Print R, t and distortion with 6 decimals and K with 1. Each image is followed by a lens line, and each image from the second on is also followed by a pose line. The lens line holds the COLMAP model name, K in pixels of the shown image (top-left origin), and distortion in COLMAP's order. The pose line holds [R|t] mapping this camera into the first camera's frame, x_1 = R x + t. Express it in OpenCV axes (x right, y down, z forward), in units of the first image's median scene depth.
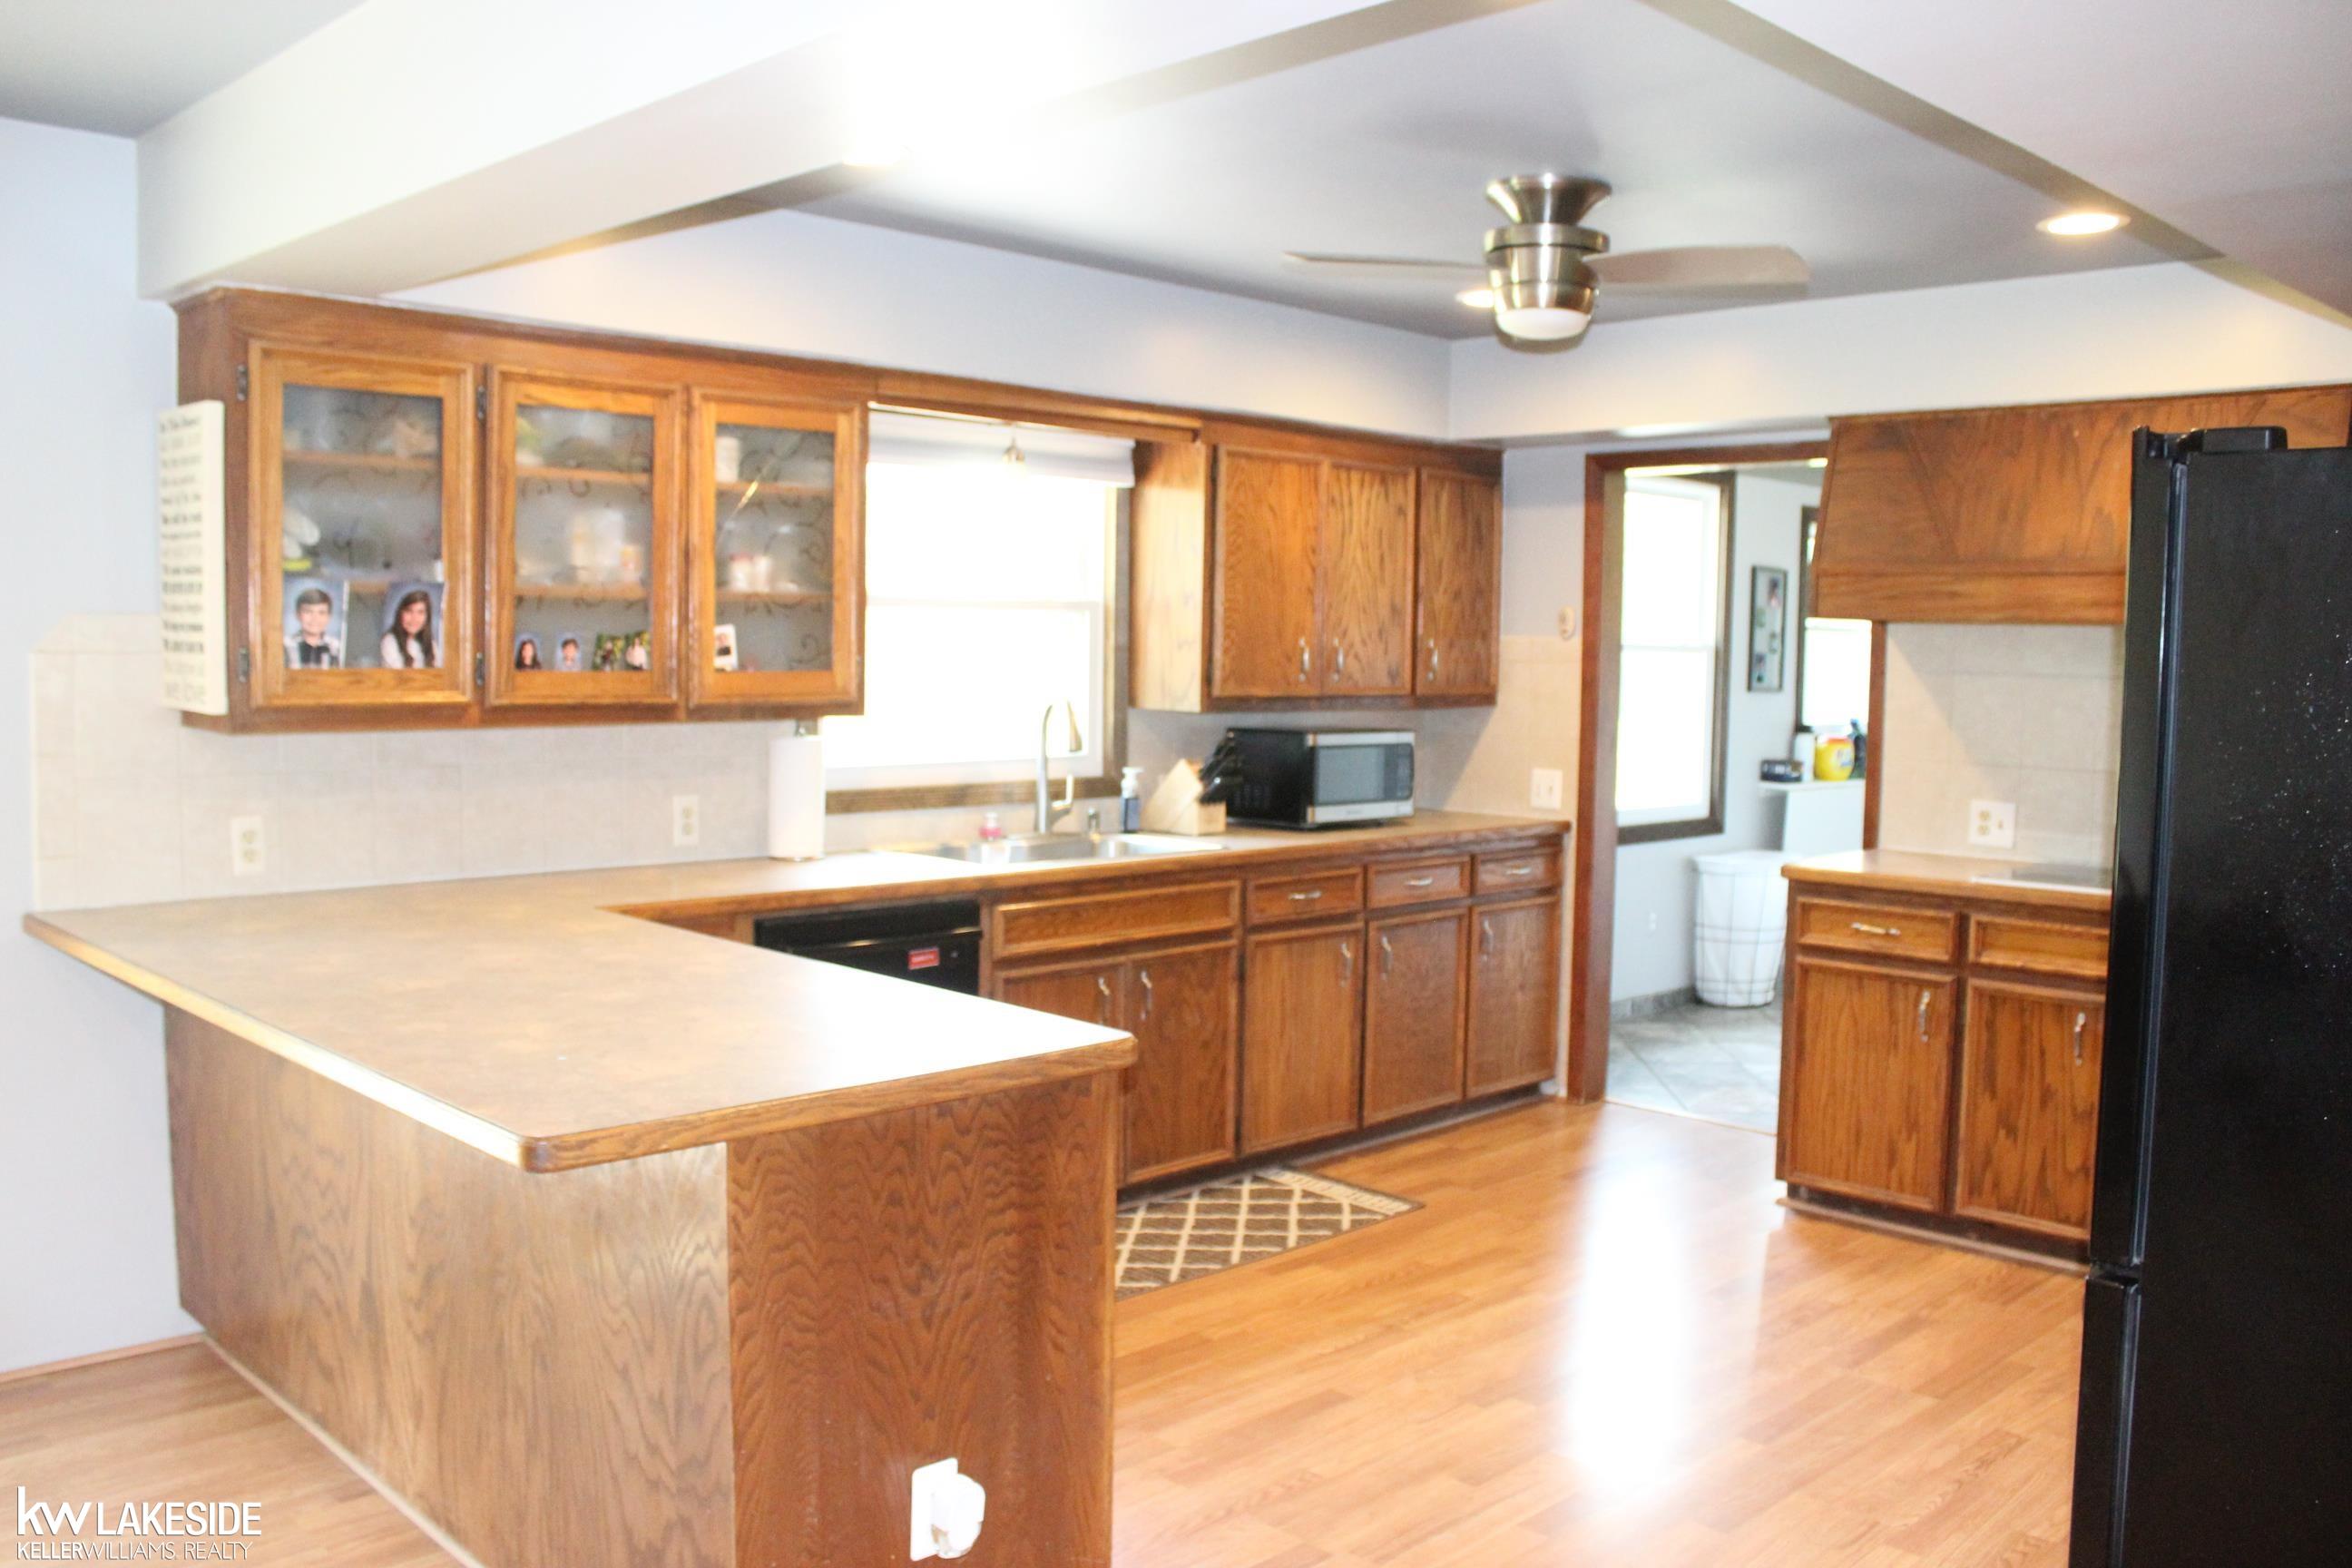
lens RADIAL K [[1976.8, 0, 1176.0], [0, 1976.8, 784.0], [0, 0, 1]] dist [-0.094731, 0.000396]
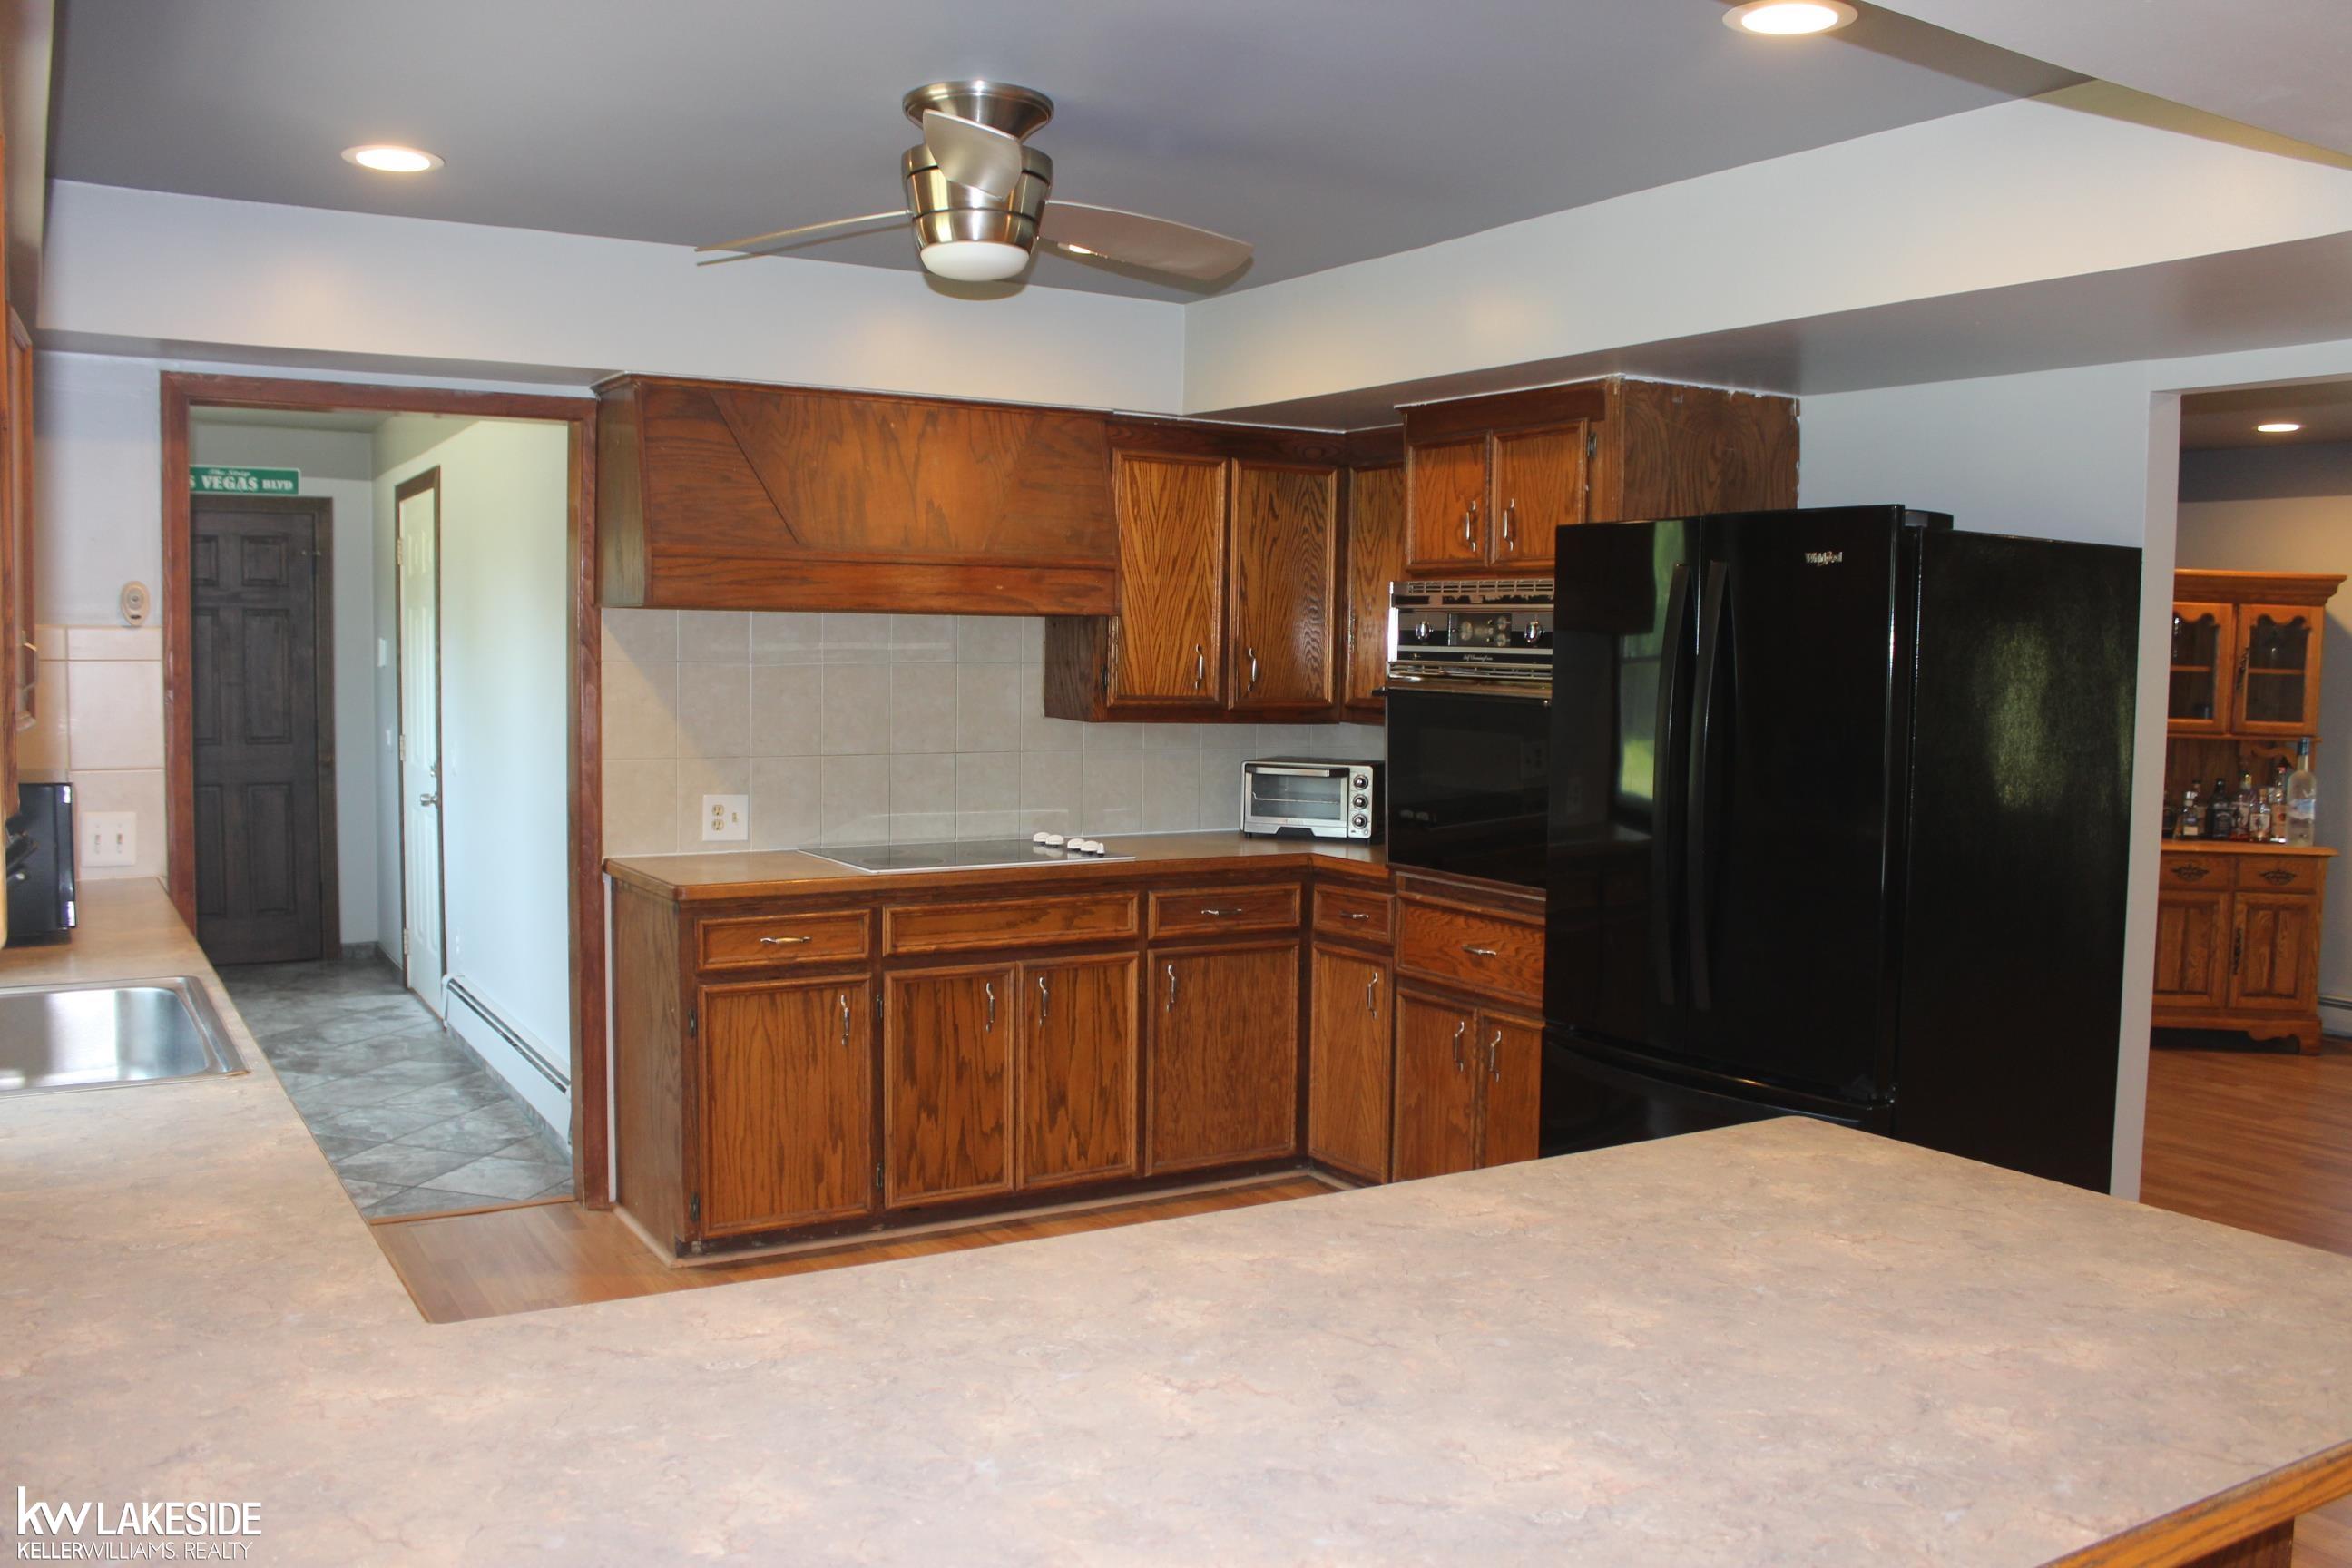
lens RADIAL K [[1976.8, 0, 1176.0], [0, 1976.8, 784.0], [0, 0, 1]] dist [-0.094731, 0.000396]
pose [[0.238968, -0.078552, 0.967845, -0.506120], [0.061113, 0.995963, 0.065745, -0.050357], [-0.969102, 0.043437, 0.242804, 0.594020]]
